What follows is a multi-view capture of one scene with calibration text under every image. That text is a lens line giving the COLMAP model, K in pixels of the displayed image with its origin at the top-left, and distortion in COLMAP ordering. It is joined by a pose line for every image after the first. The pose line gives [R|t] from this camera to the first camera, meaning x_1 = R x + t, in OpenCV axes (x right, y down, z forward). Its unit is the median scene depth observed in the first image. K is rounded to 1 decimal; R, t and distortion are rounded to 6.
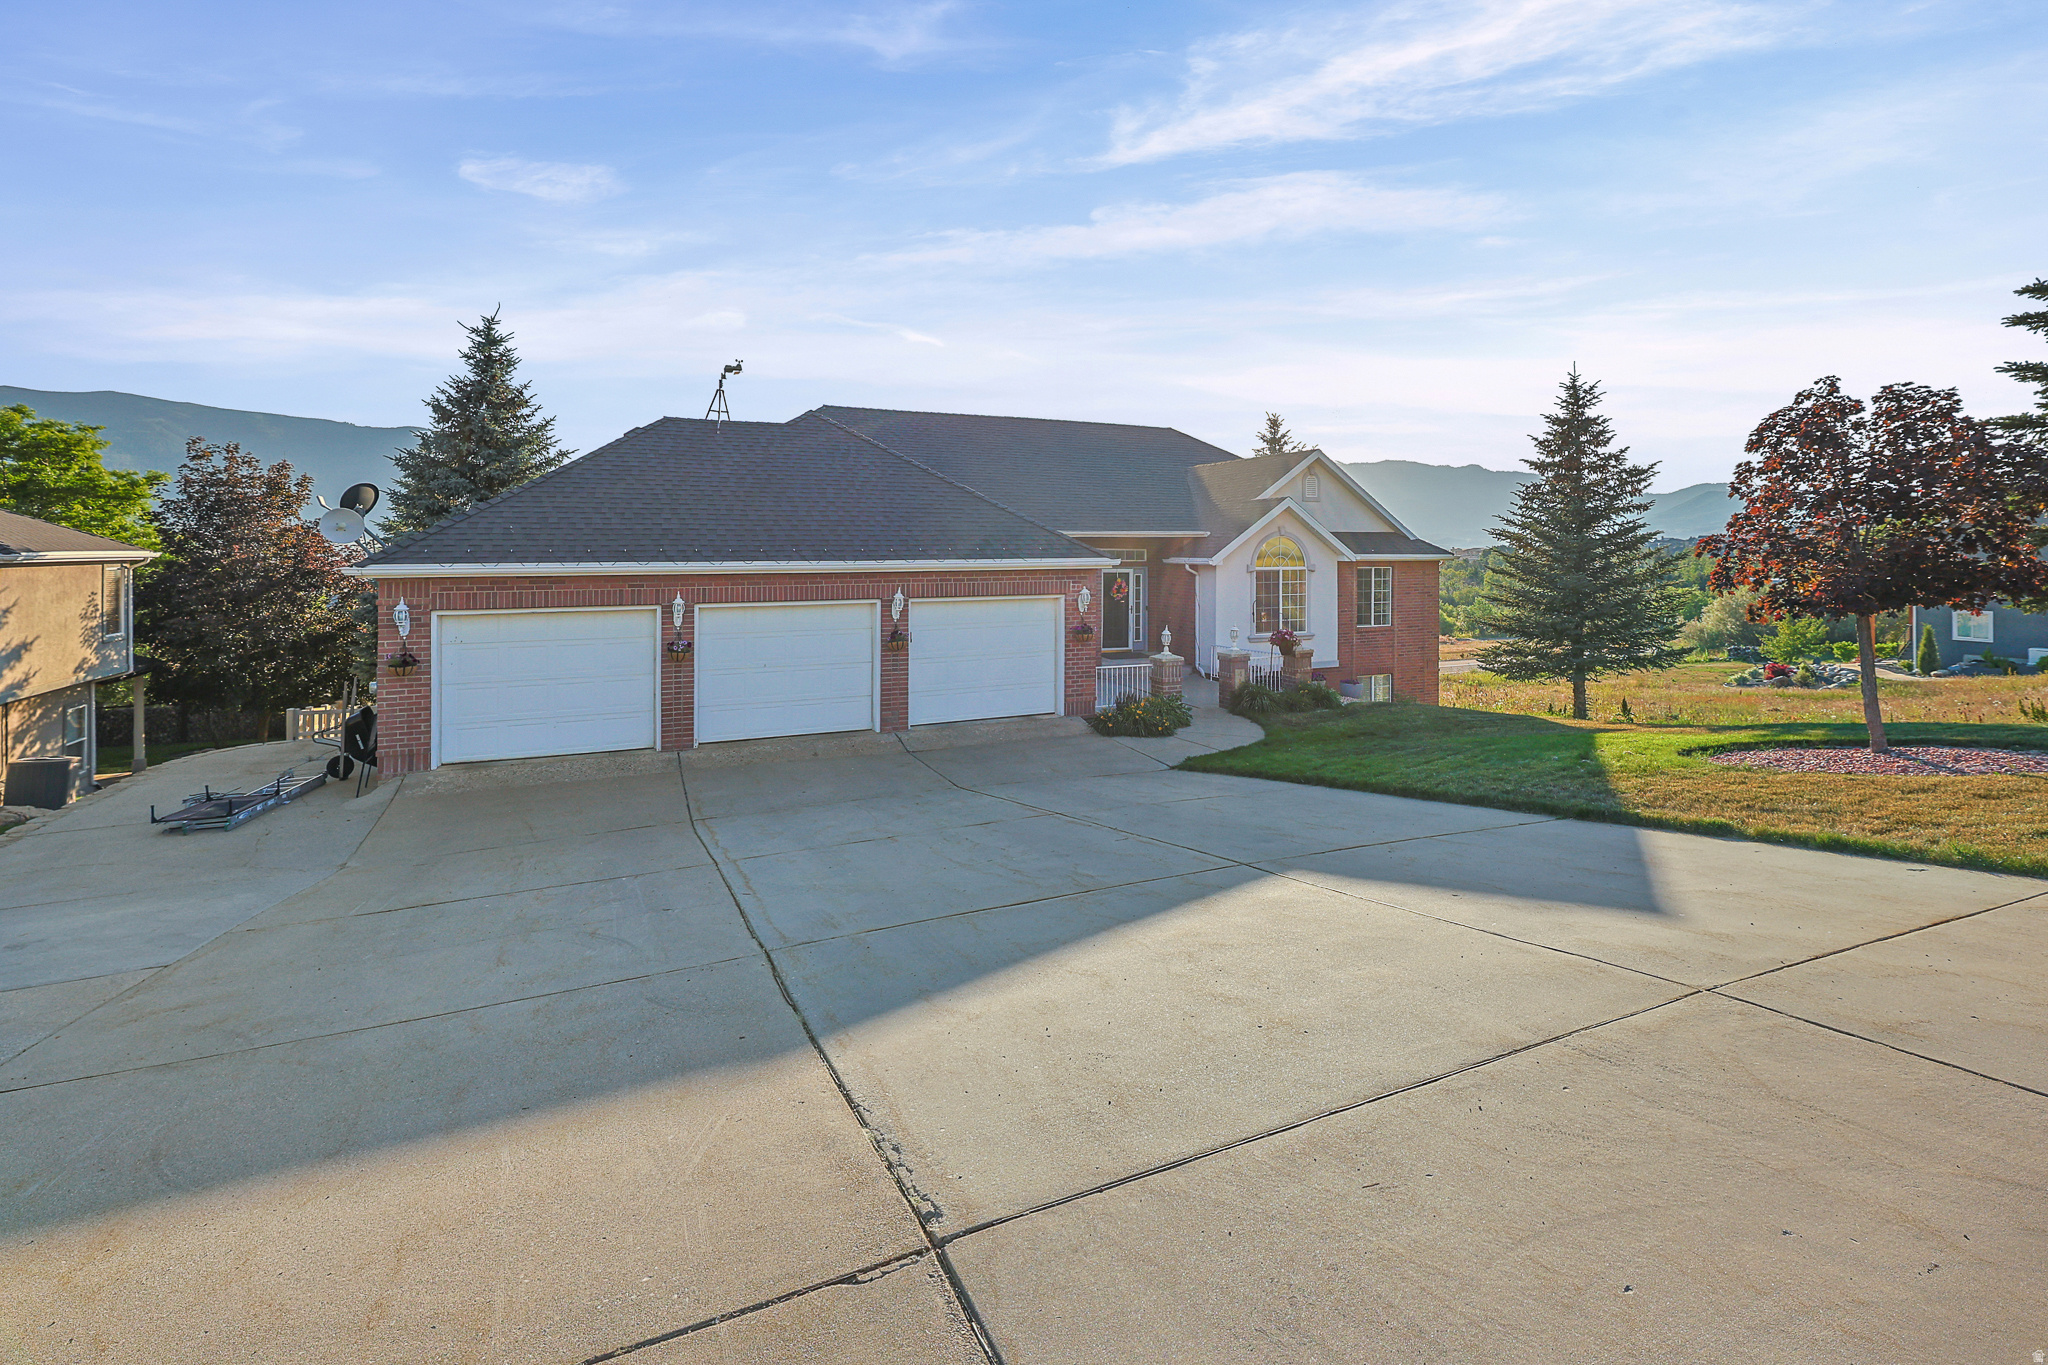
lens RADIAL K [[876.9, 0, 1024.3], [0, 876.9, 550.5], [0, 0, 1]] dist [-0.001490, -0.000177]
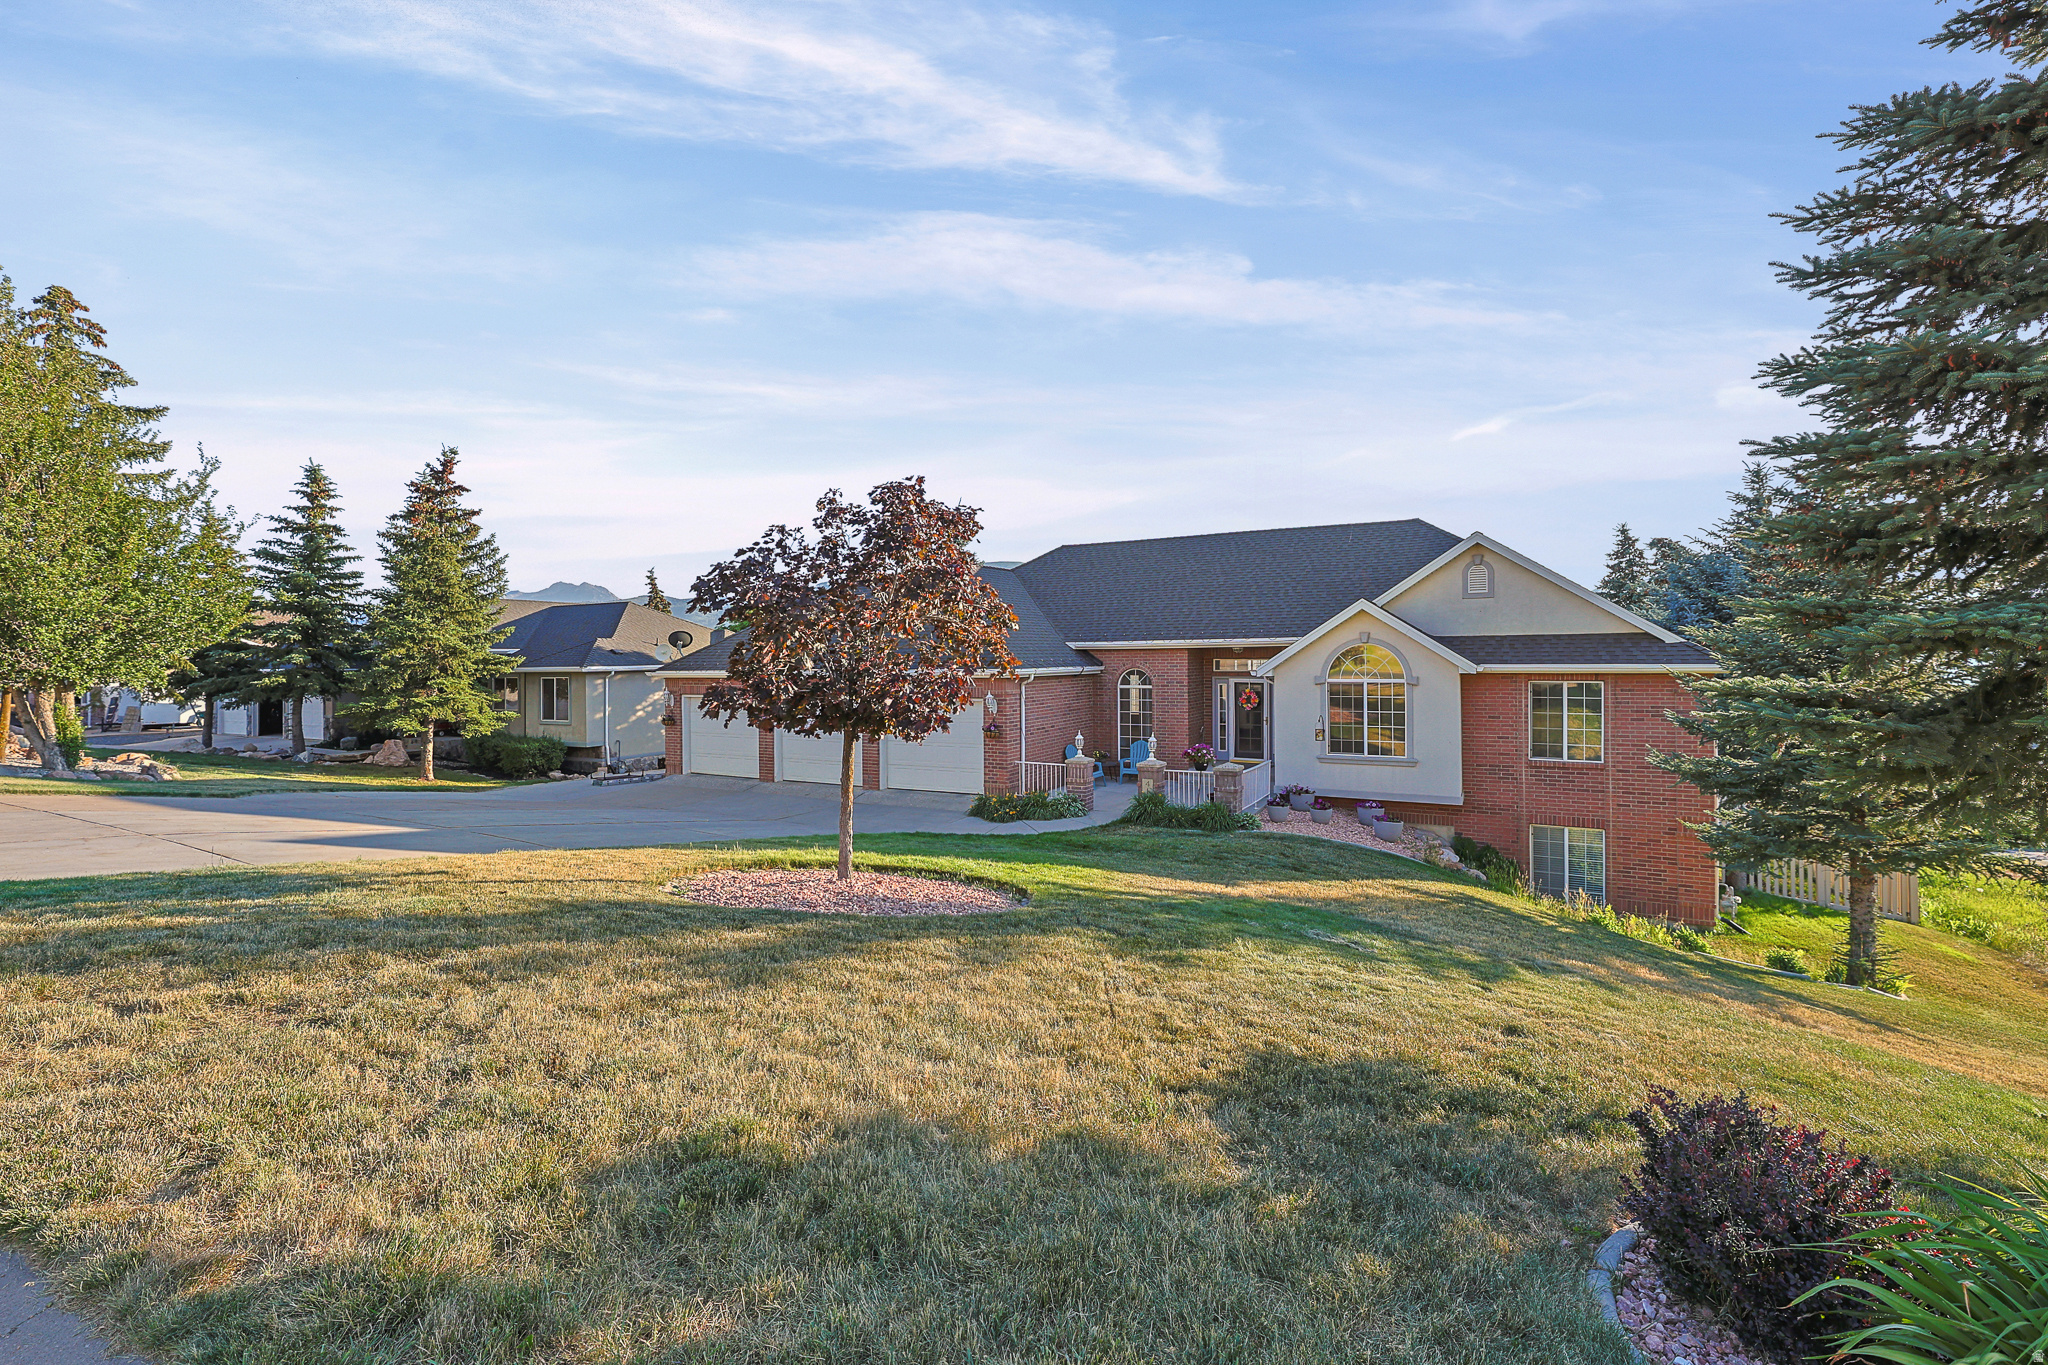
lens RADIAL K [[841.3, 0, 1055.5], [0, 841.3, 672.8], [0, 0, 1]] dist [-0.001723, -0.000511]
pose [[0.644244, 0.007917, -0.764779, 0.732600], [0.006029, 0.999863, 0.015429, -0.001958], [0.764796, -0.014551, 0.644108, 0.235766]]
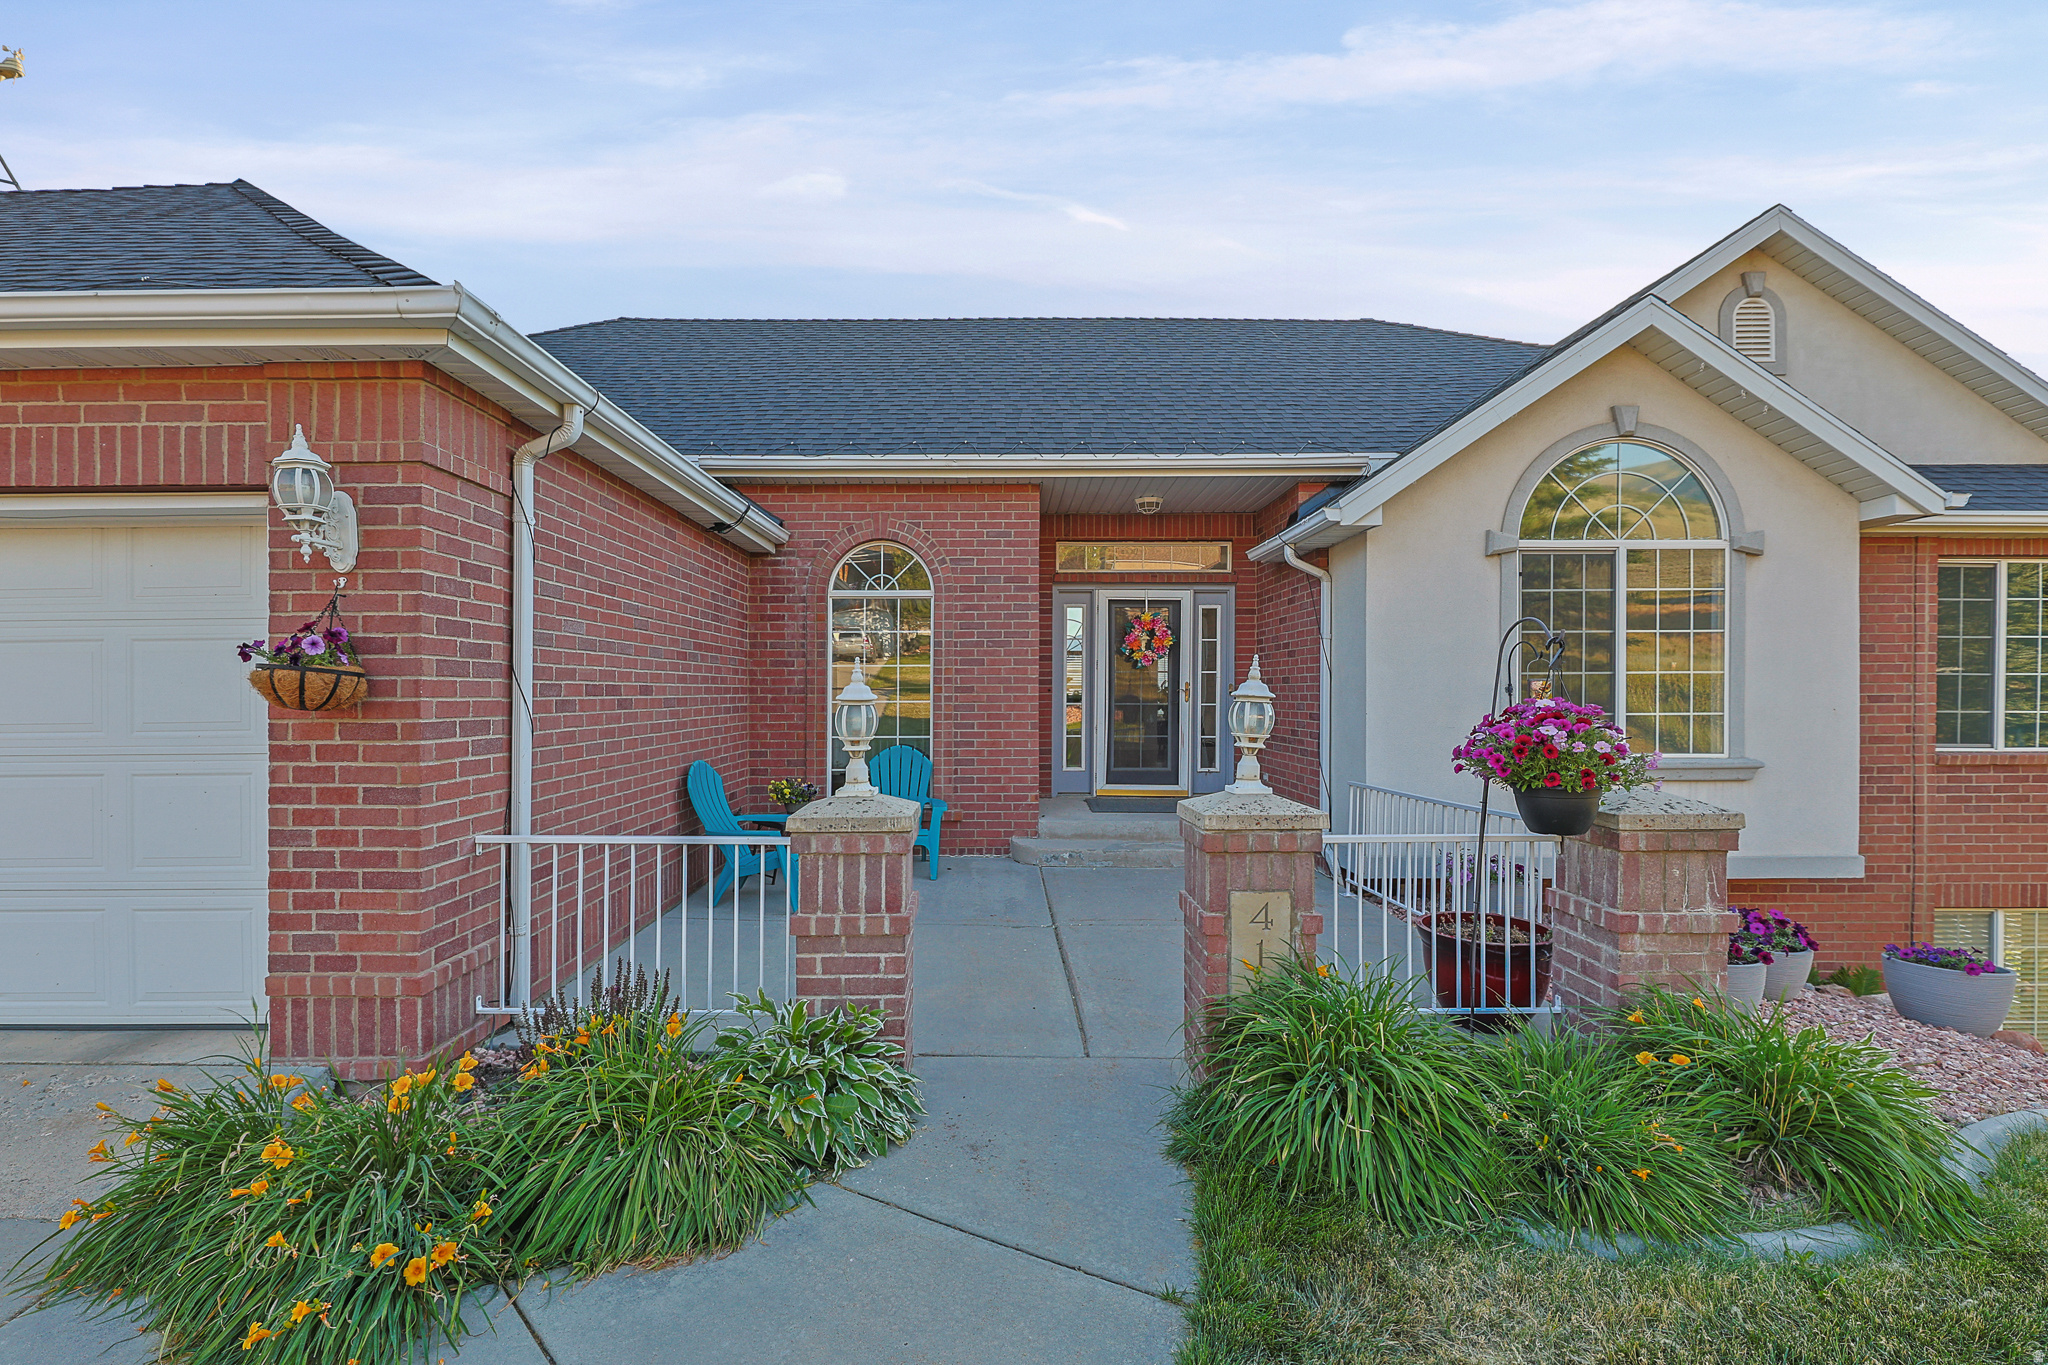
lens RADIAL K [[880.0, 0, 994.0], [0, 880.0, 695.4], [0, 0, 1]] dist [-0.002362, -0.000189]
pose [[0.919149, 0.000095, -0.393909, 0.213572], [0.000669, 0.999998, 0.001801, 0.072990], [0.393908, -0.001919, 0.919148, 0.635976]]
